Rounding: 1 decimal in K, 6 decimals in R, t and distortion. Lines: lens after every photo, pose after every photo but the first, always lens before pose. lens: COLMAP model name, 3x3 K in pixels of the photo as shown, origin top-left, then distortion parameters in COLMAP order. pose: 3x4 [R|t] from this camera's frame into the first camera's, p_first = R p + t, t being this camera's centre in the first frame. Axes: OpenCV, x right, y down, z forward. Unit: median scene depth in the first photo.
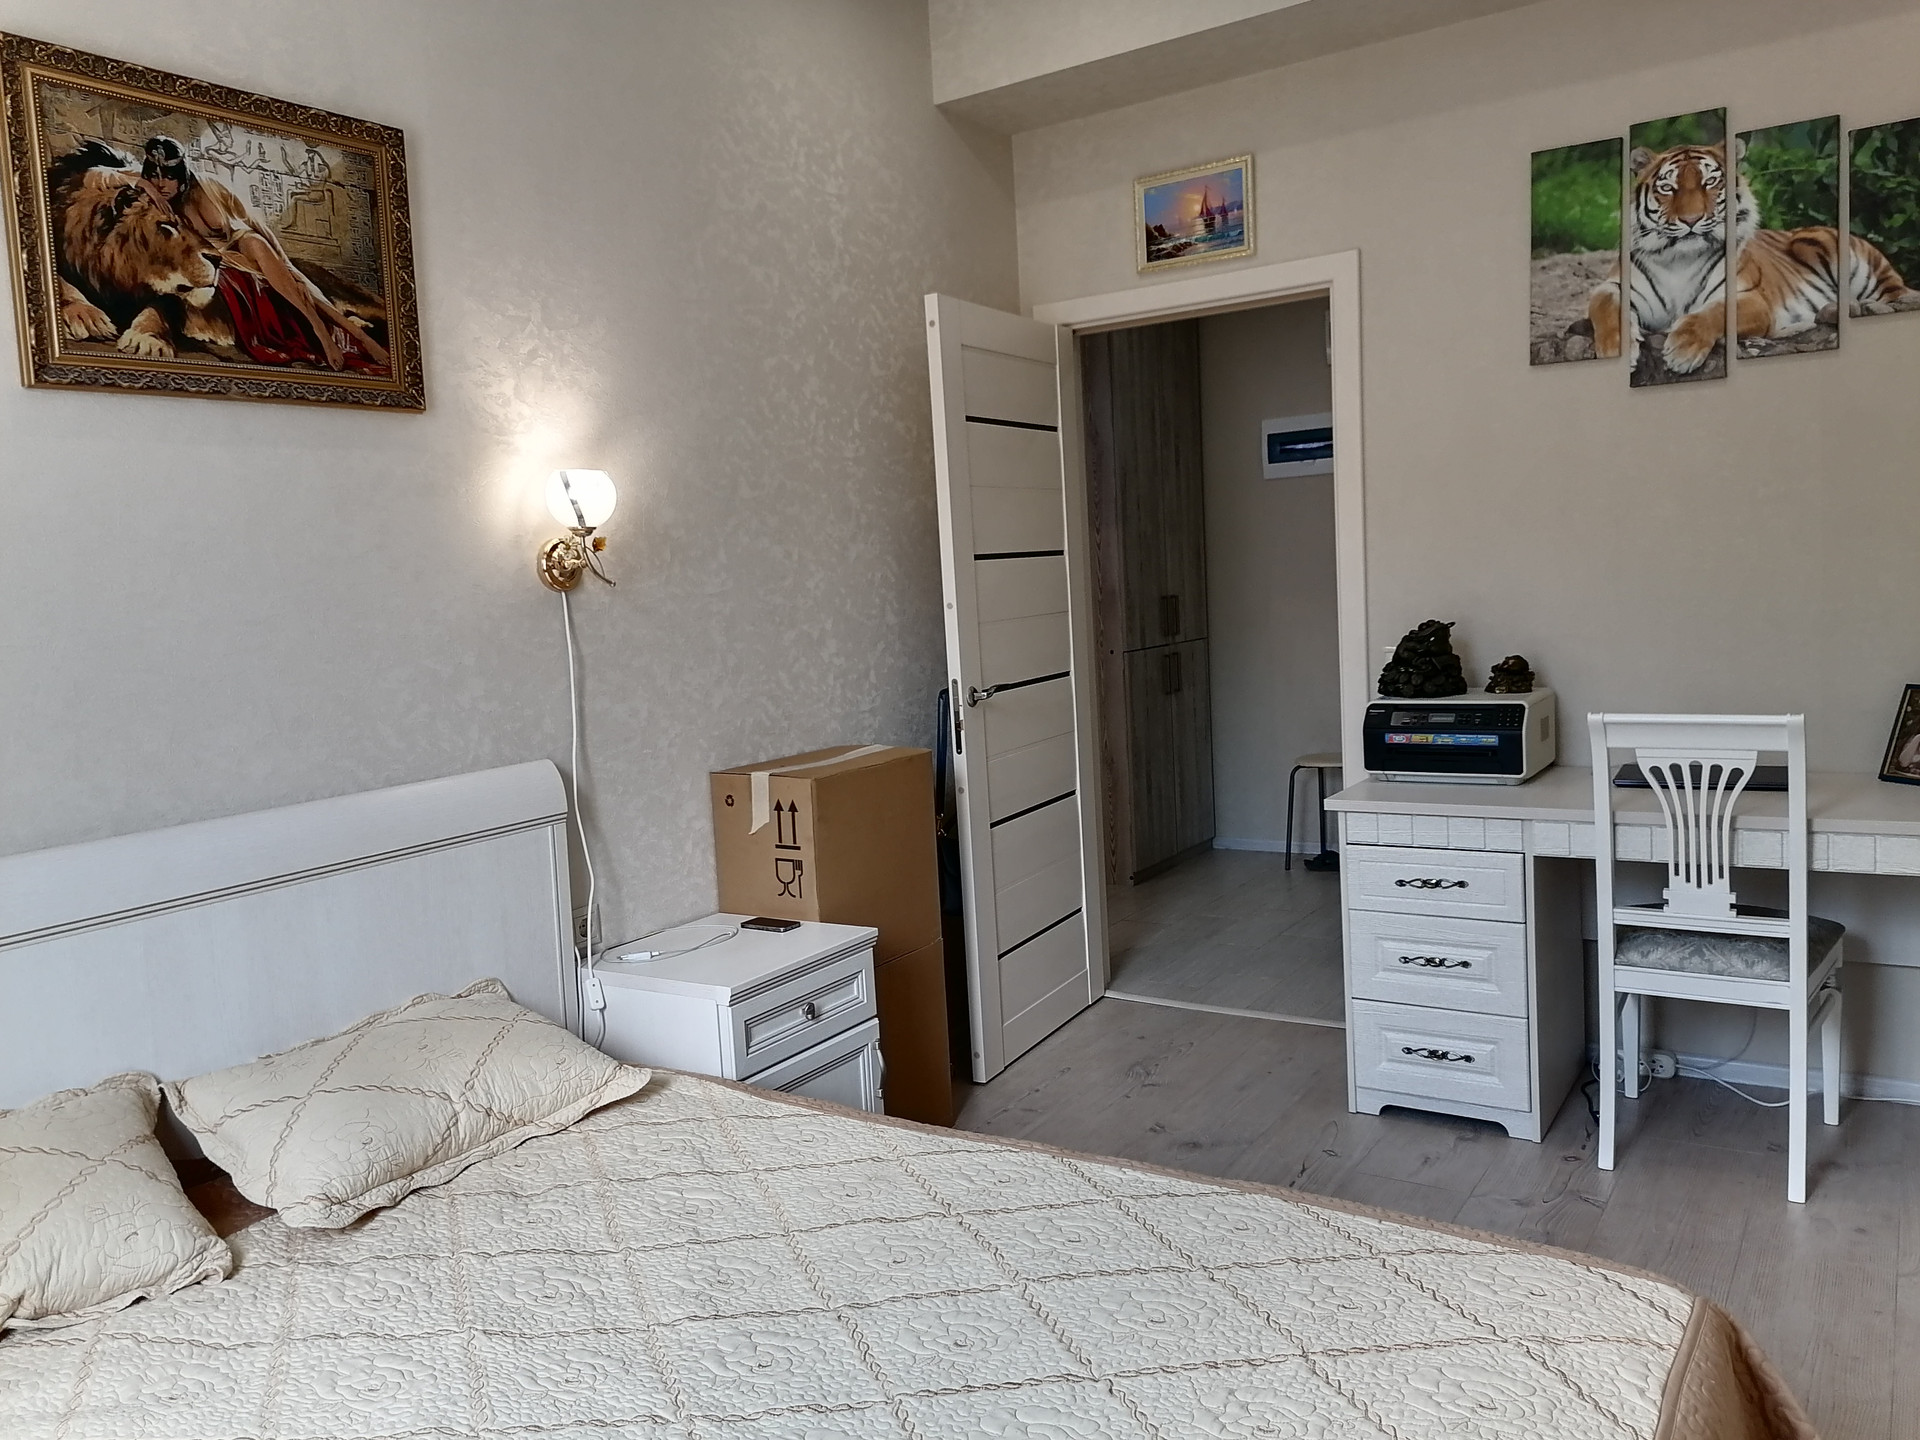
lens RADIAL K [[1437.1, 0, 955.9], [0, 1437.1, 709.0], [0, 0, 1]] dist [0.090205, -0.113453]
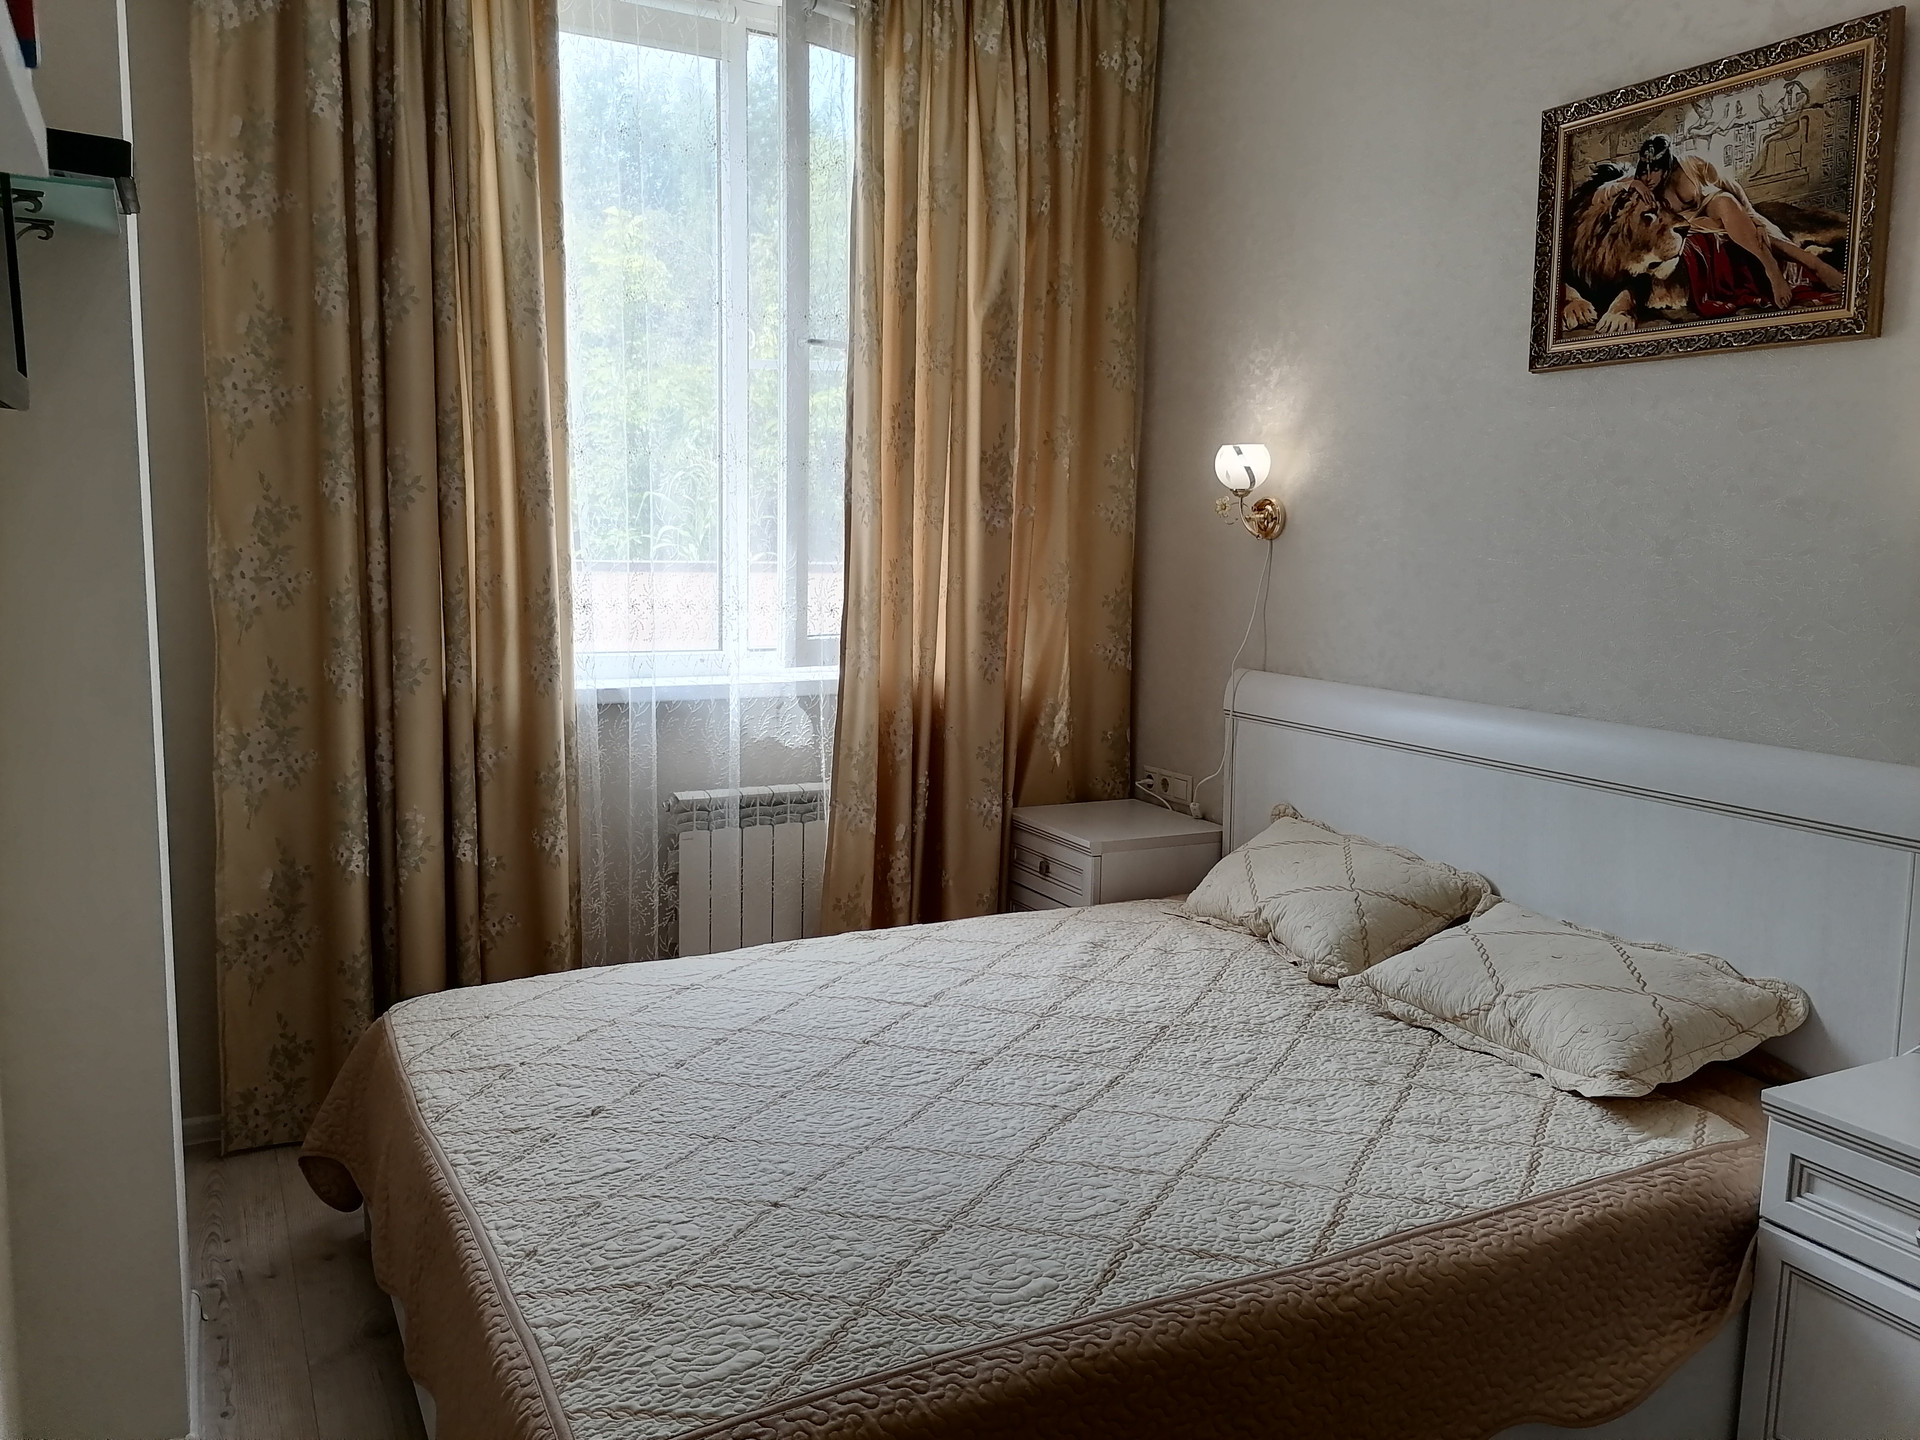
lens RADIAL K [[1437.1, 0, 955.9], [0, 1437.1, 709.0], [0, 0, 1]] dist [0.090205, -0.113453]
pose [[-0.489498, 0.159950, -0.857209, 0.544416], [-0.076274, 0.971412, 0.224815, -0.114312], [0.868662, 0.175429, -0.463304, 0.774479]]
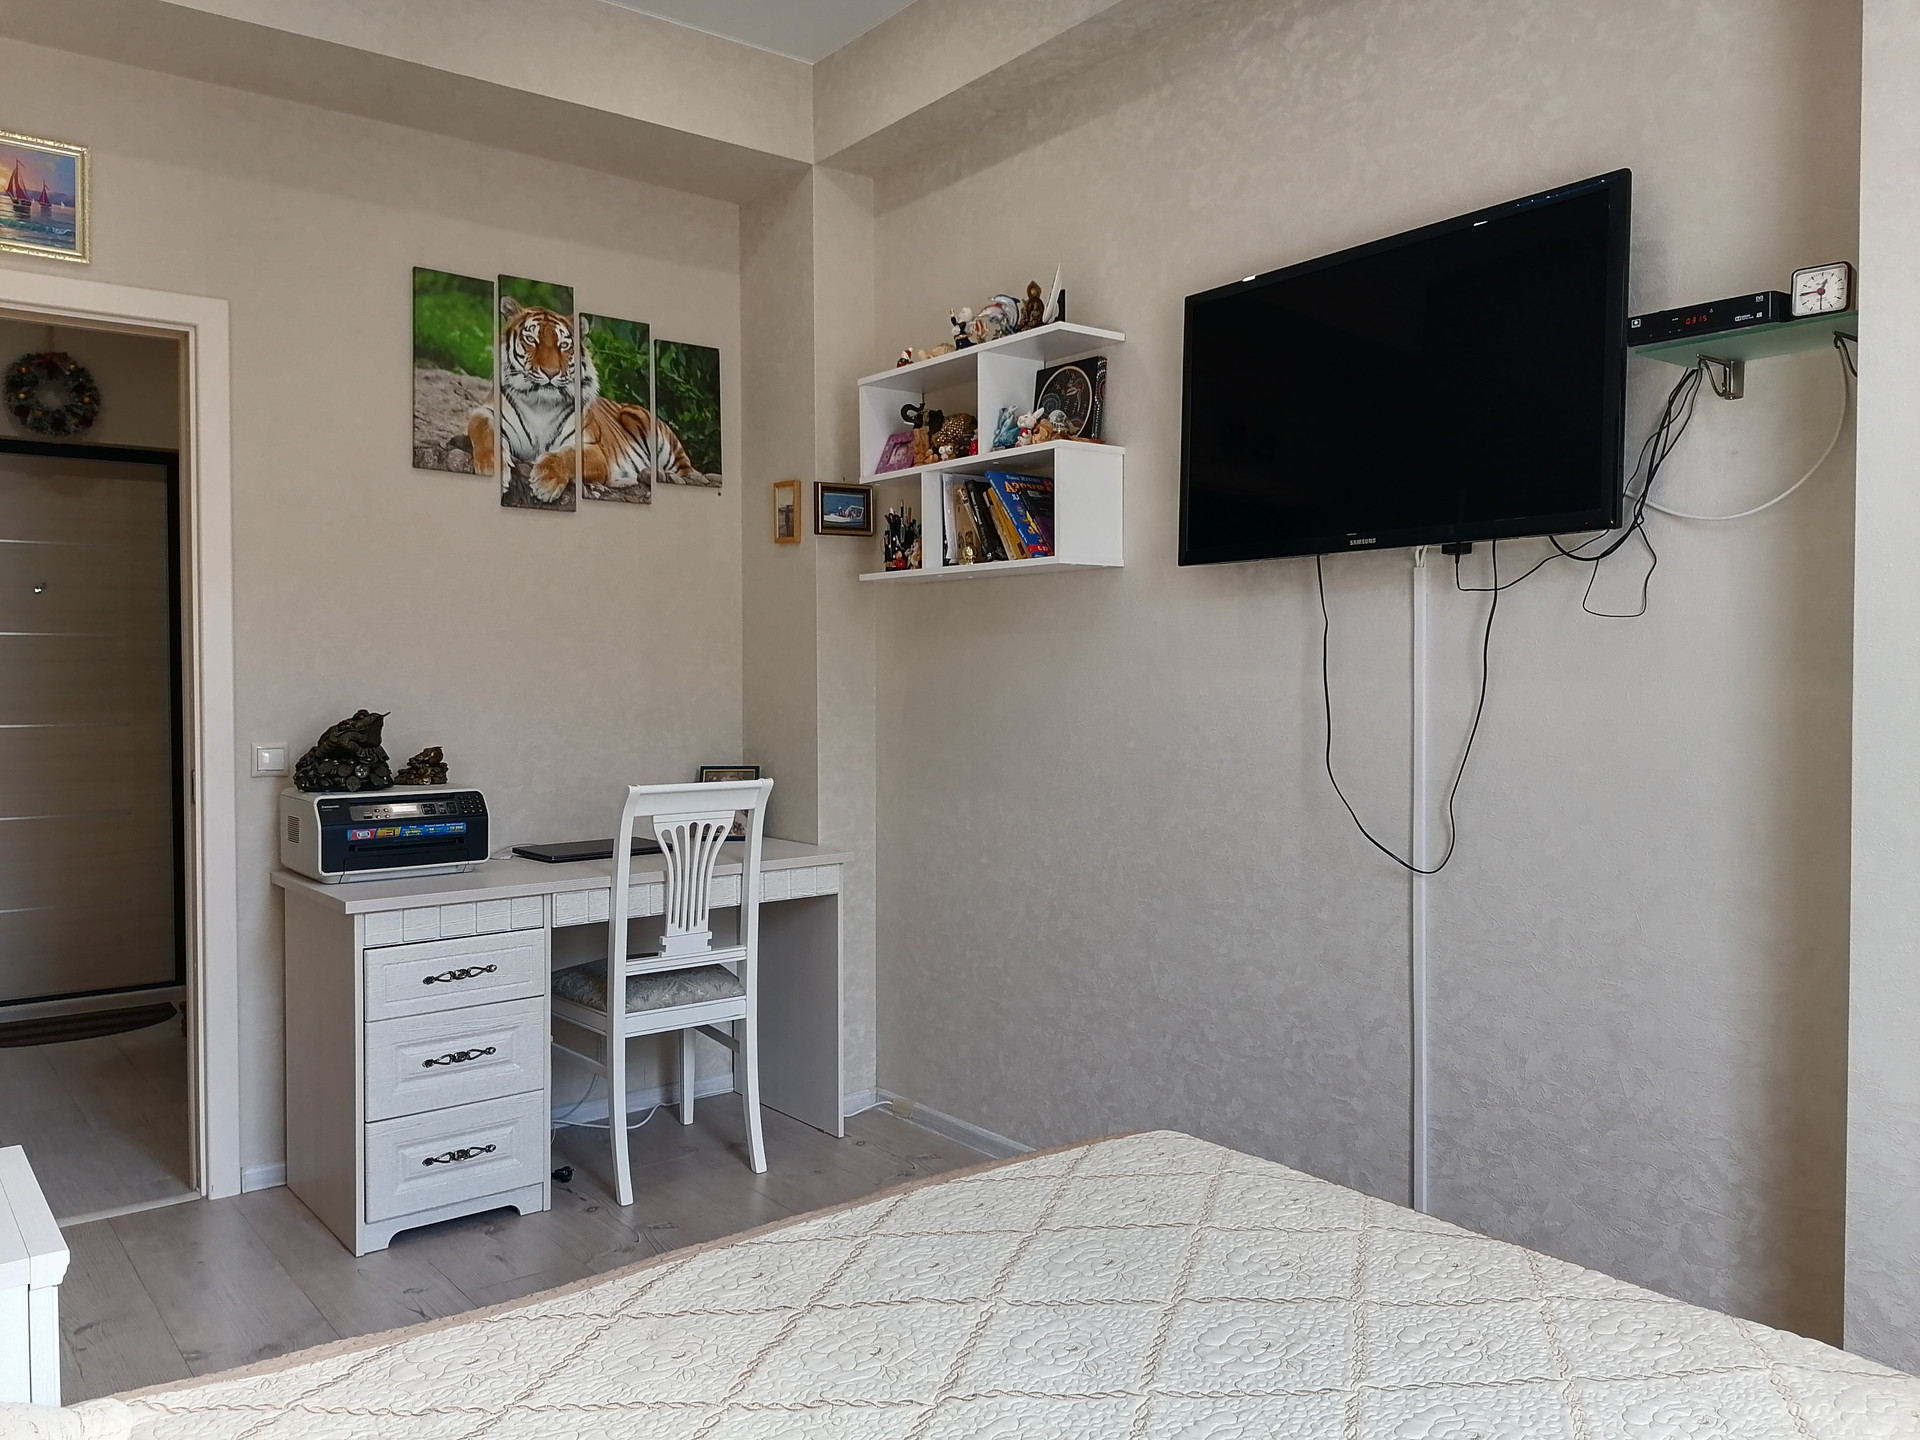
lens RADIAL K [[1437.1, 0, 955.9], [0, 1437.1, 709.0], [0, 0, 1]] dist [0.090205, -0.113453]
pose [[0.328936, 0.034848, 0.943709, -0.490103], [0.073754, 0.995319, -0.062461, 0.029045], [-0.941468, 0.090148, 0.324826, 0.357892]]
